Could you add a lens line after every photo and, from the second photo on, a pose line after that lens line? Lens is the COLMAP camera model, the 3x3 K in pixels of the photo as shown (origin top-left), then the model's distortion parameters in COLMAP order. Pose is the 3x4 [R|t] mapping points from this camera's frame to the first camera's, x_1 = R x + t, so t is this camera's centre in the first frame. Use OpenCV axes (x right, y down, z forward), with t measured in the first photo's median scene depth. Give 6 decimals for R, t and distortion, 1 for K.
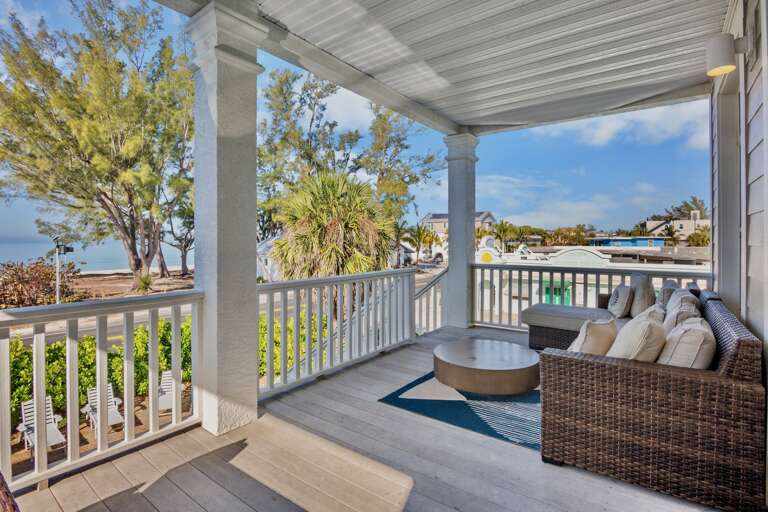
lens RADIAL K [[384.7, 0, 379.4], [0, 384.7, 249.1], [0, 0, 1]] dist [-0.015053, -0.000251]
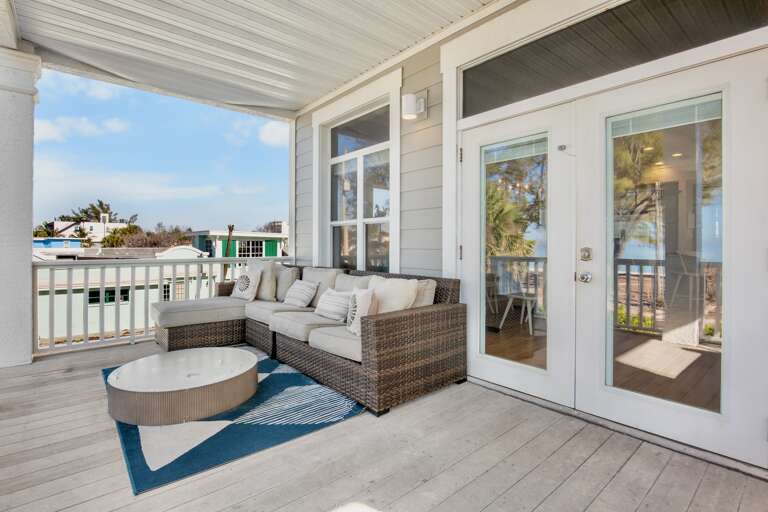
lens RADIAL K [[384.7, 0, 379.9], [0, 384.7, 250.2], [0, 0, 1]] dist [-0.015053, -0.000251]
pose [[0.203486, -0.012449, 0.978999, -0.380822], [0.019210, 0.999777, 0.008720, 0.036889], [-0.978889, 0.017032, 0.203680, 0.442408]]
